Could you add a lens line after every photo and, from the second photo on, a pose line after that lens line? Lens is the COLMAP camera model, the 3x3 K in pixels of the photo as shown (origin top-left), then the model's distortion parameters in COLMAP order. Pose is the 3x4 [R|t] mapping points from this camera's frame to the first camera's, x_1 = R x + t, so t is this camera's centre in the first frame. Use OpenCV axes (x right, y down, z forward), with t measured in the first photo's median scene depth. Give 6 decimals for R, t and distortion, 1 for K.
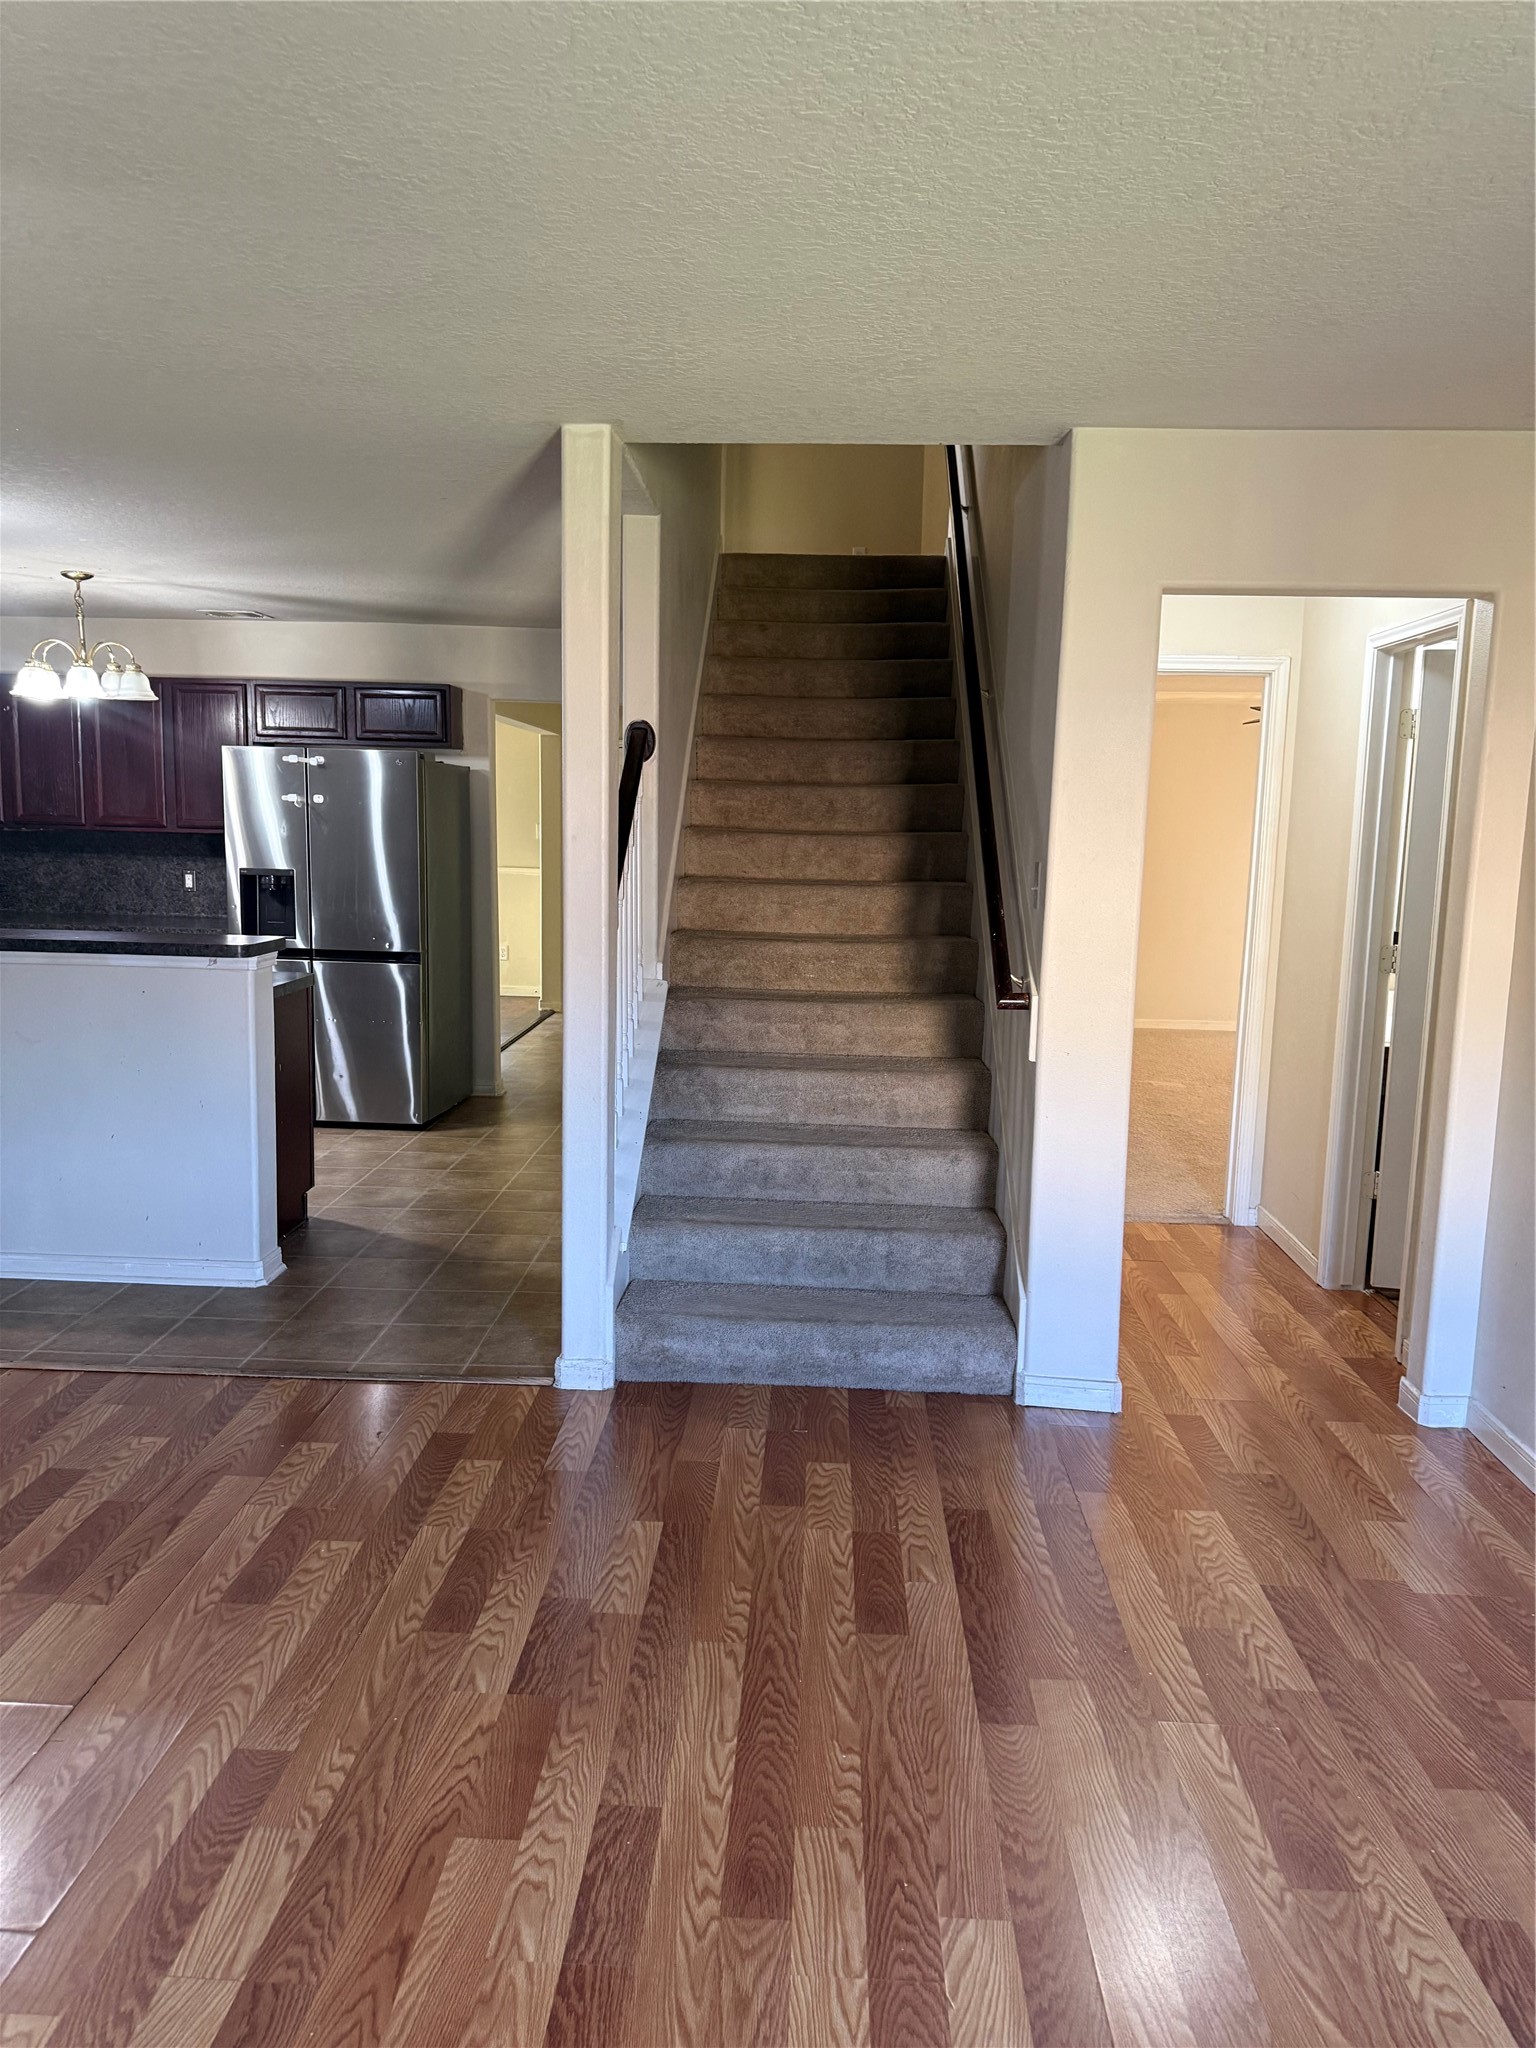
lens RADIAL K [[1449.7, 0, 760.8], [0, 1449.7, 1031.6], [0, 0, 1]] dist [0.016242, -0.012306]
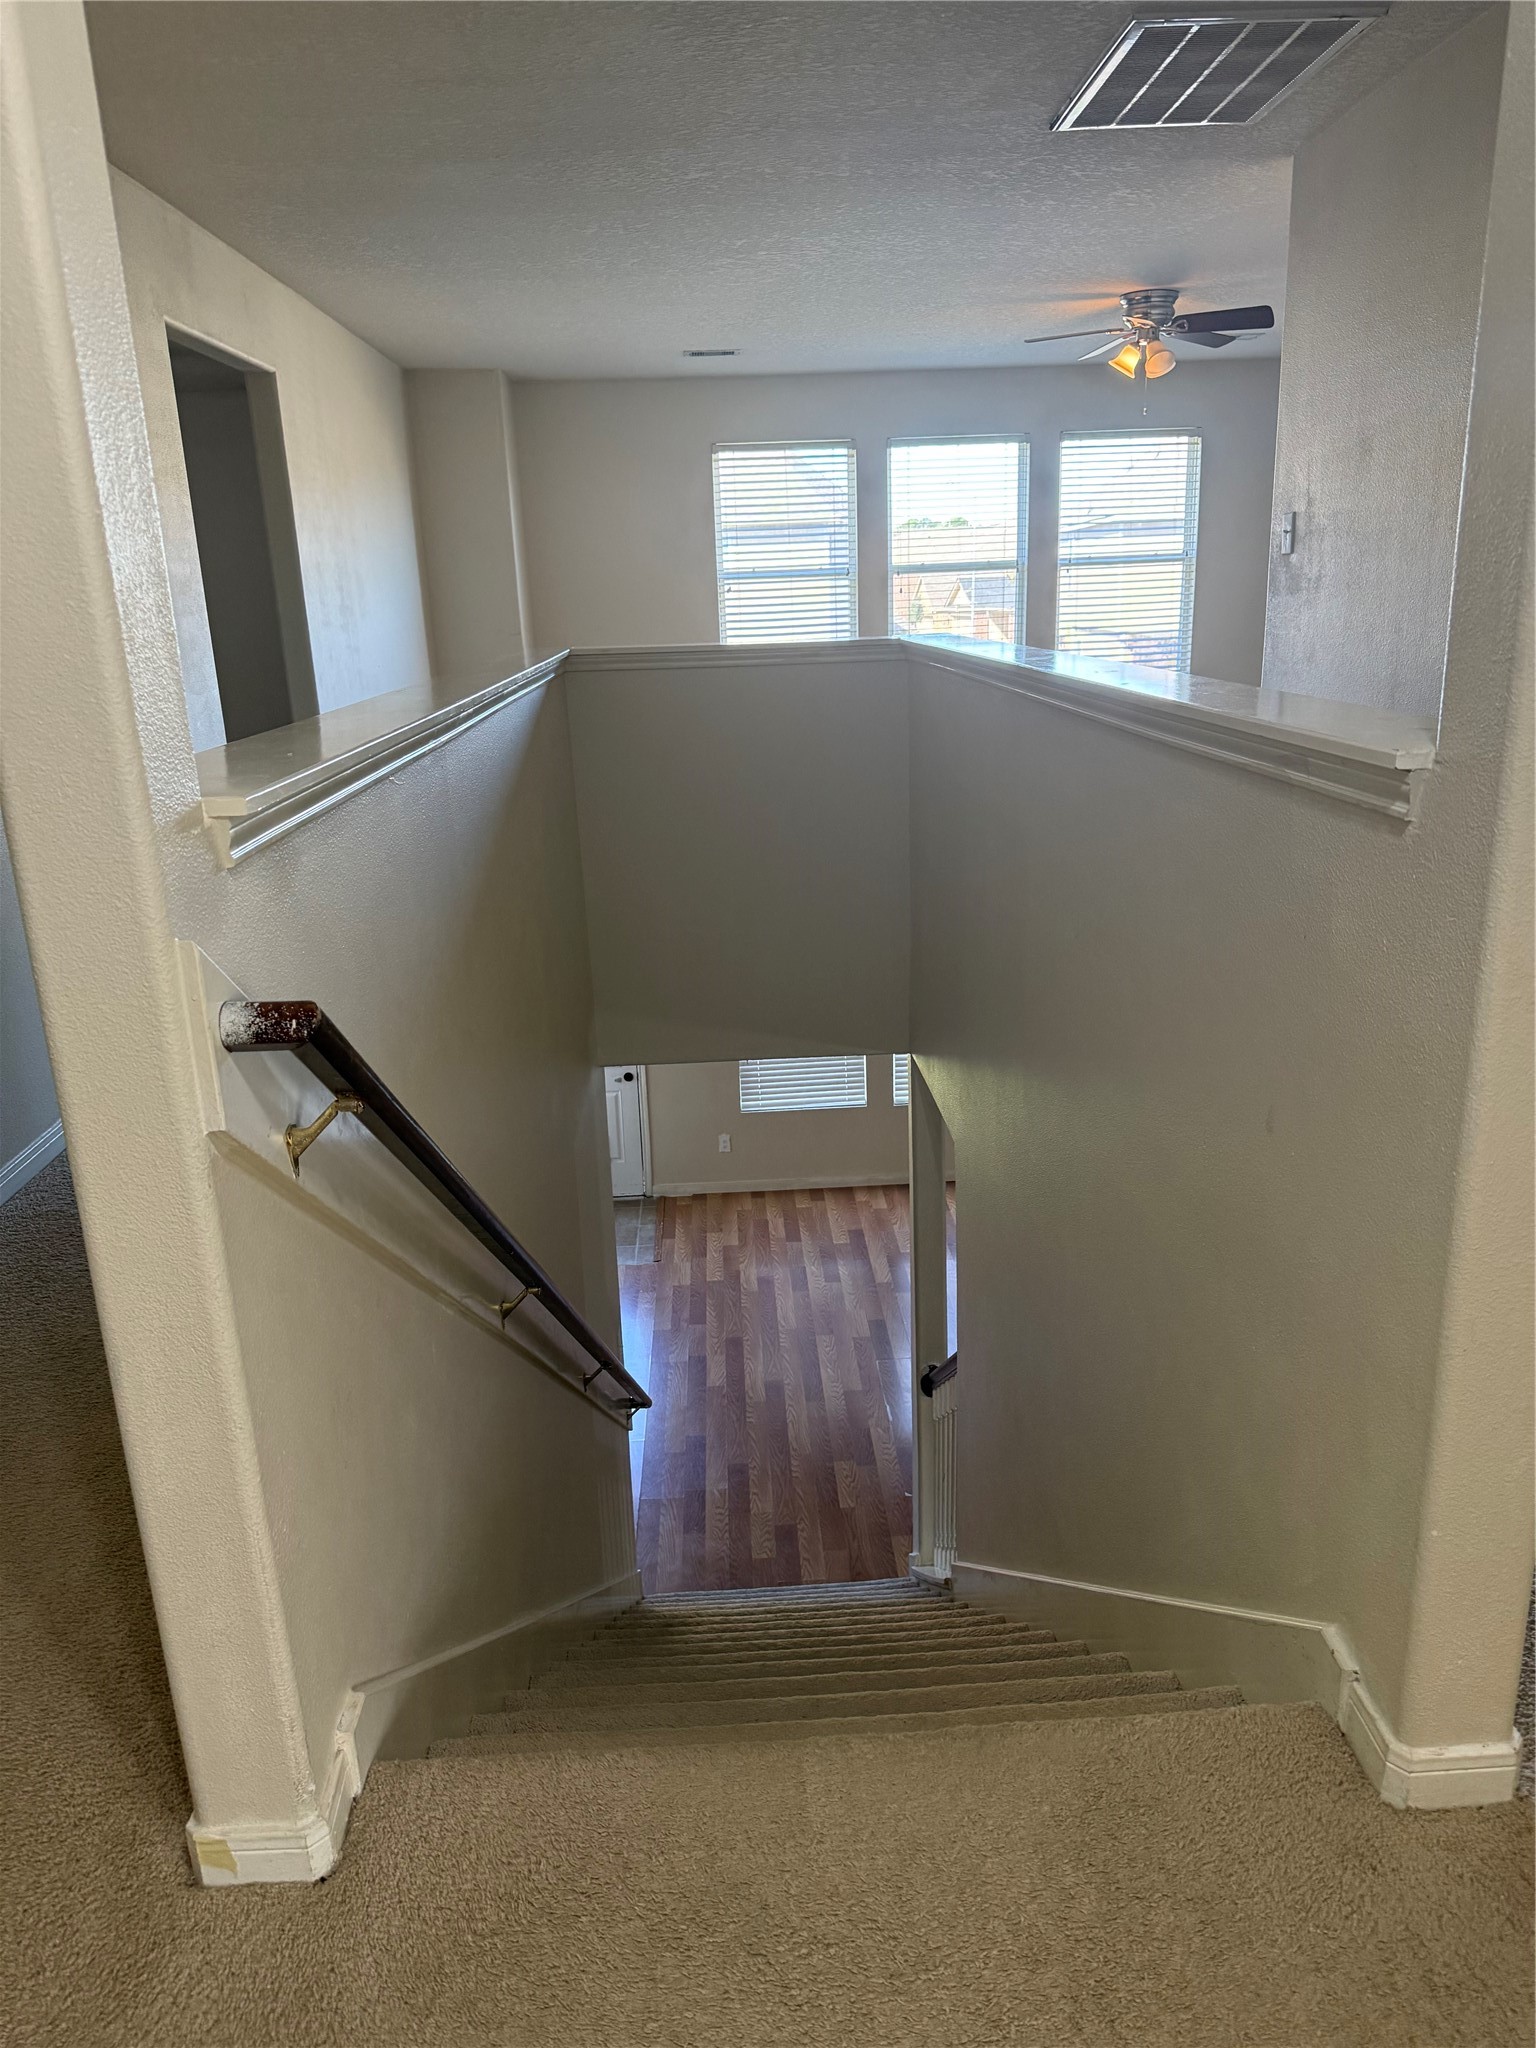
lens RADIAL K [[1449.7, 0, 770.9], [0, 1449.7, 1020.4], [0, 0, 1]] dist [0.016242, -0.012306]
pose [[-0.996195, 0.033373, -0.080511, 0.201360], [-0.004487, 0.902918, 0.429790, -1.357920], [0.087038, 0.428516, -0.899332, 2.909448]]
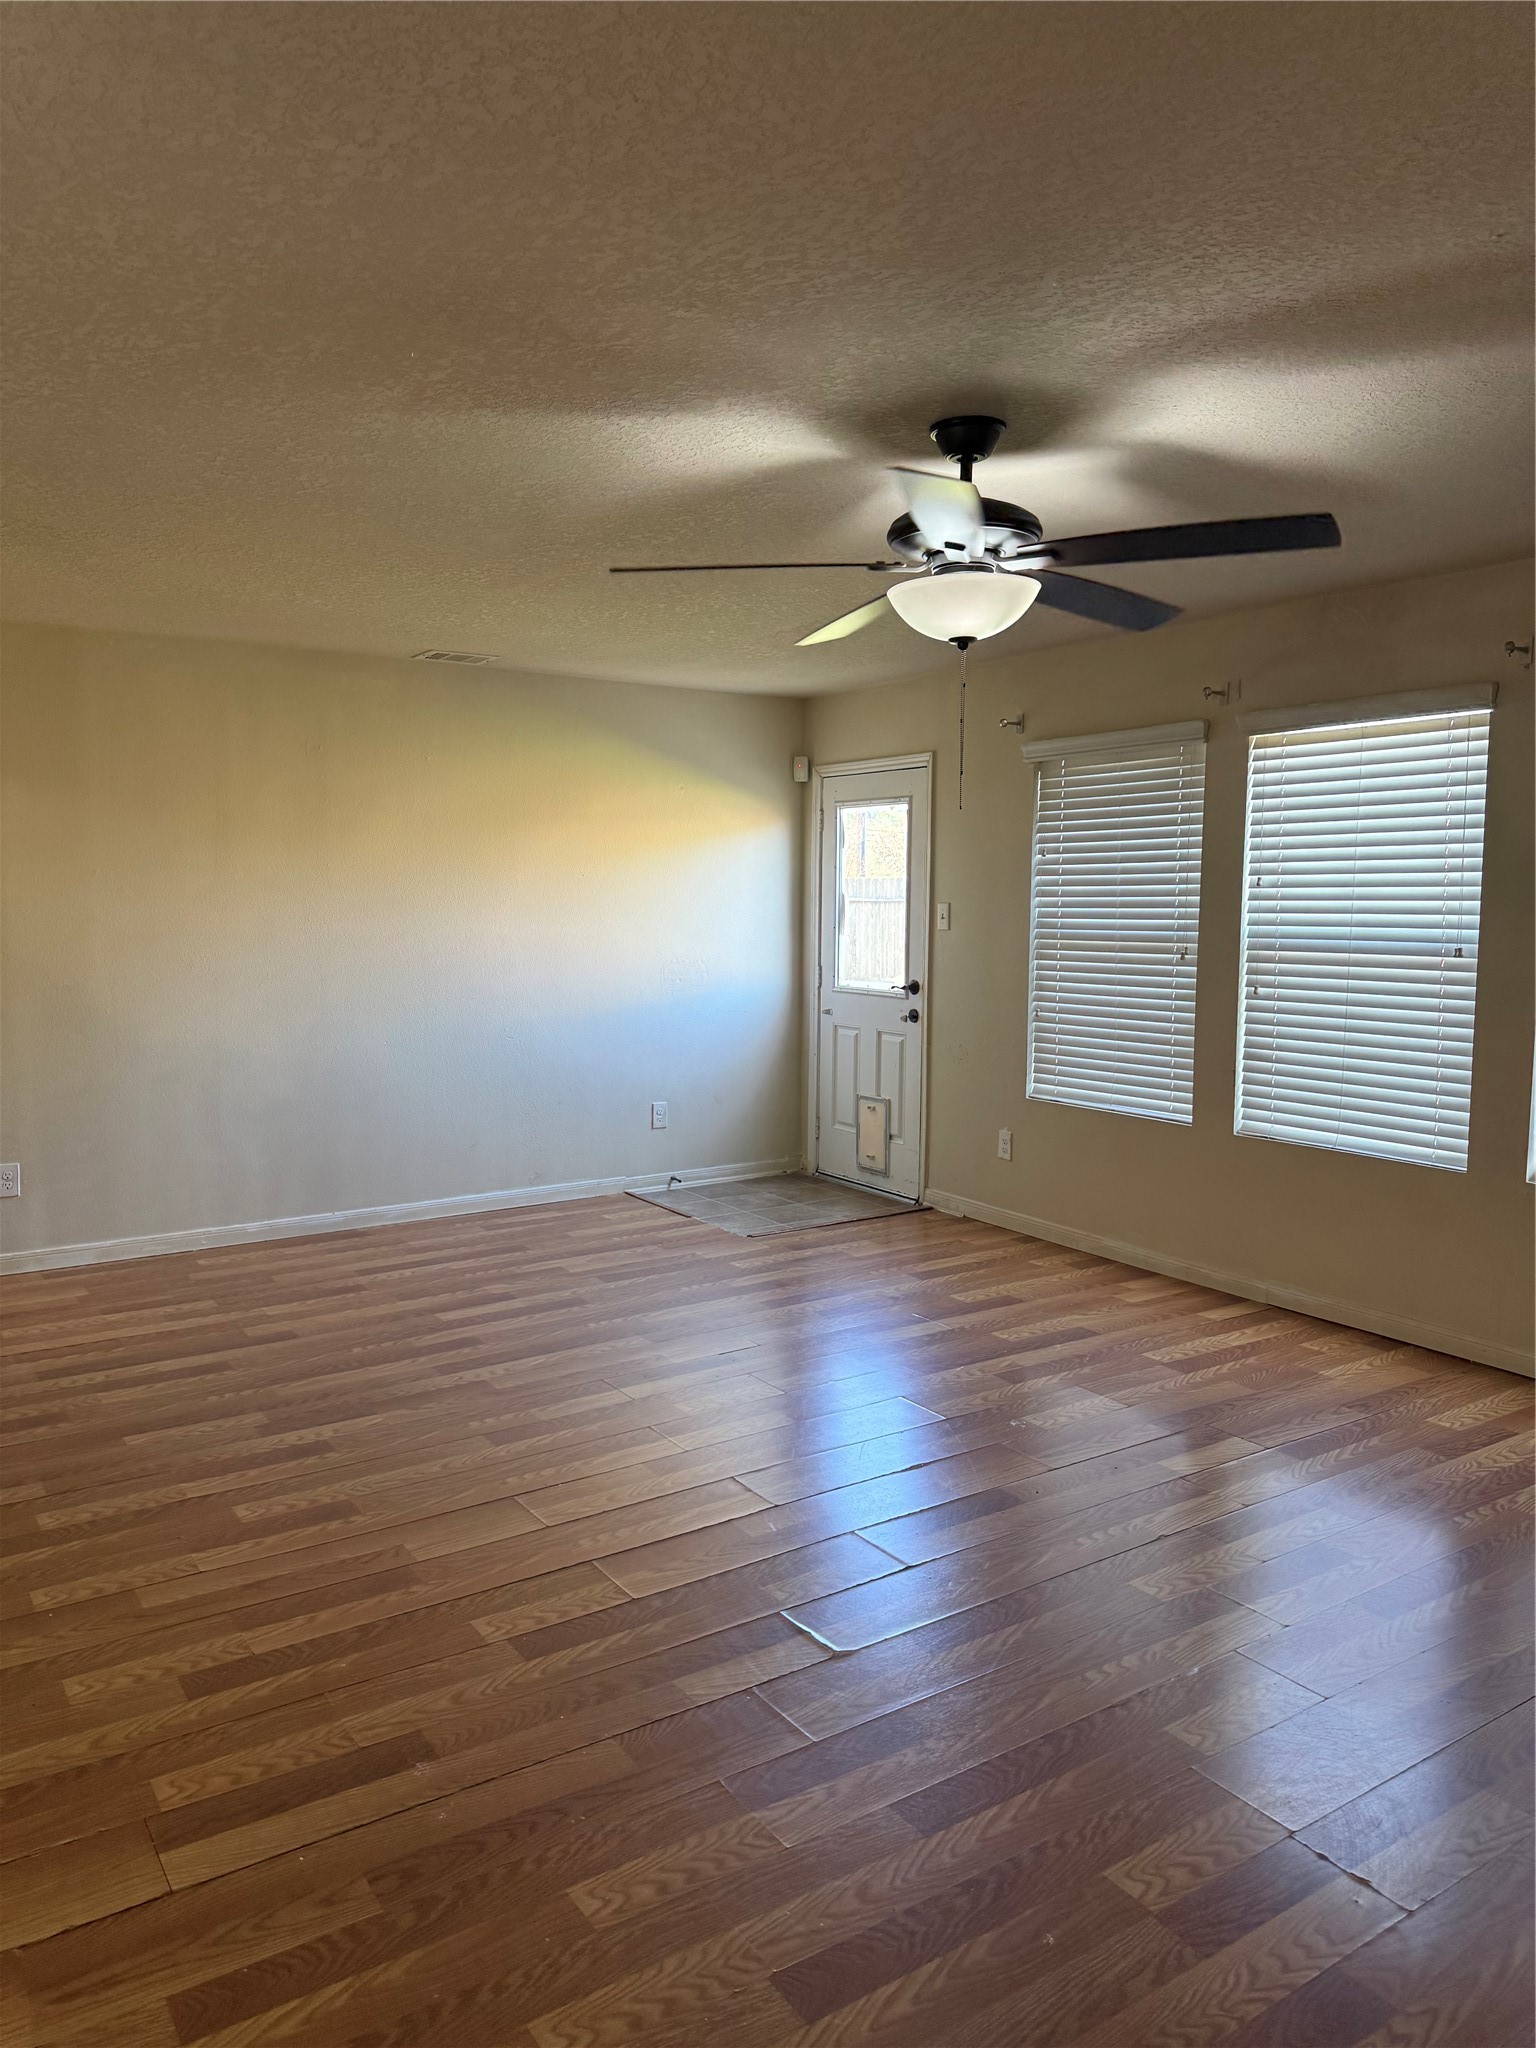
lens RADIAL K [[1449.7, 0, 755.2], [0, 1449.7, 1019.3], [0, 0, 1]] dist [0.016242, -0.012306]
pose [[-0.582000, -0.098273, 0.807229, -1.516501], [0.107704, 0.974610, 0.196303, -0.218436], [-0.806025, 0.201190, -0.556639, 1.333554]]
